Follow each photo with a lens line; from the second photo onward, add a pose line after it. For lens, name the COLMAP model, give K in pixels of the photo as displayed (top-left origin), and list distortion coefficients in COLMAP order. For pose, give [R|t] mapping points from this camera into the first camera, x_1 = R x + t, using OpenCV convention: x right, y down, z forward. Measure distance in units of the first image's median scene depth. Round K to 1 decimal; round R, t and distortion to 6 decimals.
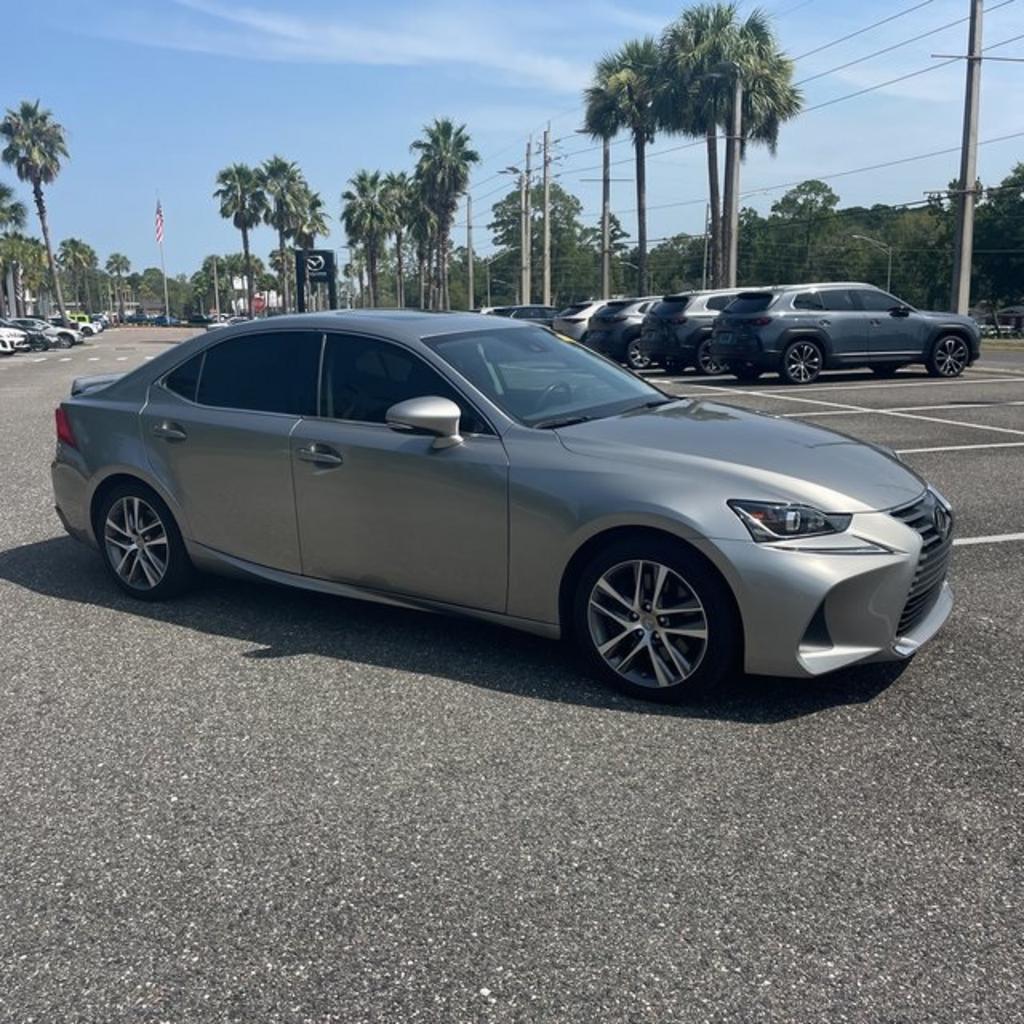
lens RADIAL K [[1028.5, 0, 512.0], [0, 1028.5, 512.0], [0, 0, 1]] dist [0.088700, -0.125760]
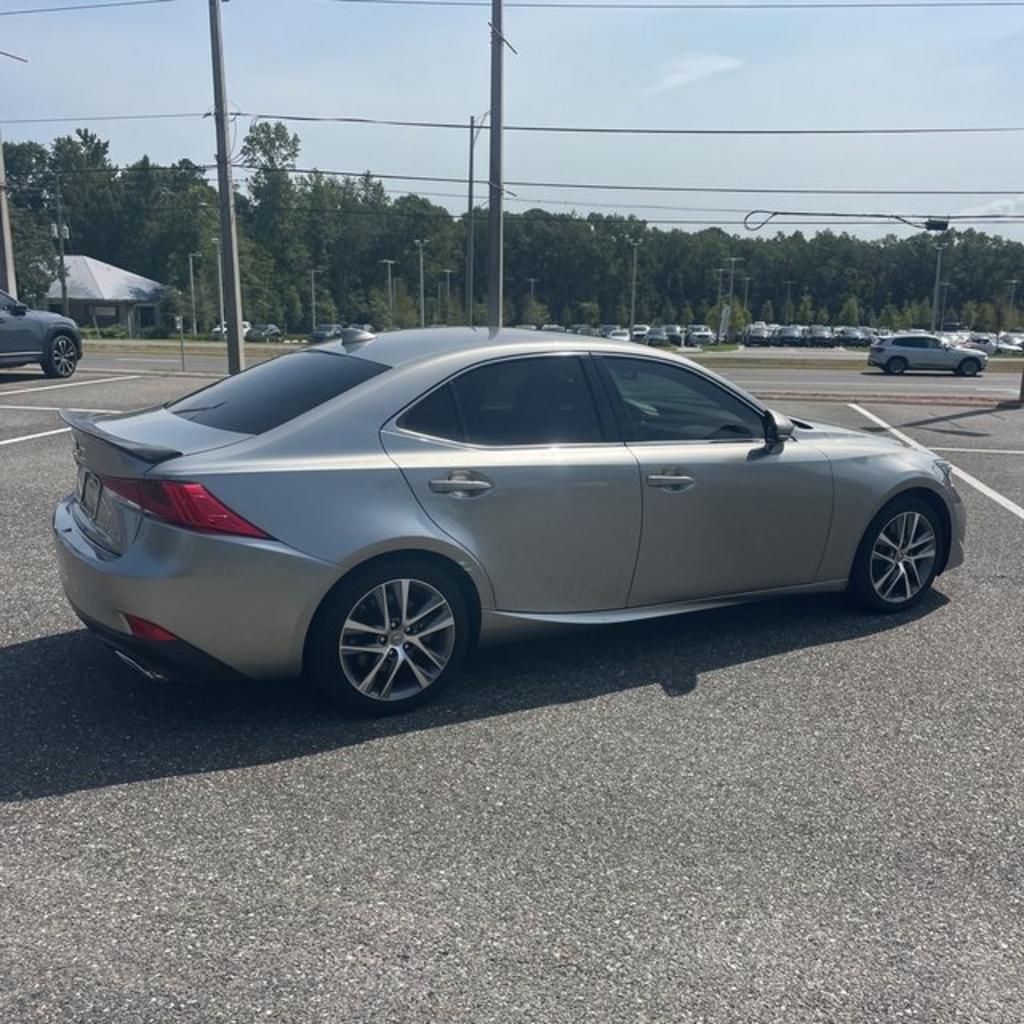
lens RADIAL K [[1028.5, 0, 512.0], [0, 1028.5, 512.0], [0, 0, 1]] dist [0.088700, -0.125760]
pose [[0.459704, -0.154716, 0.874491, -0.297856], [0.148625, 0.984223, 0.096000, -0.037299], [-0.875547, 0.085839, 0.475446, 0.174075]]
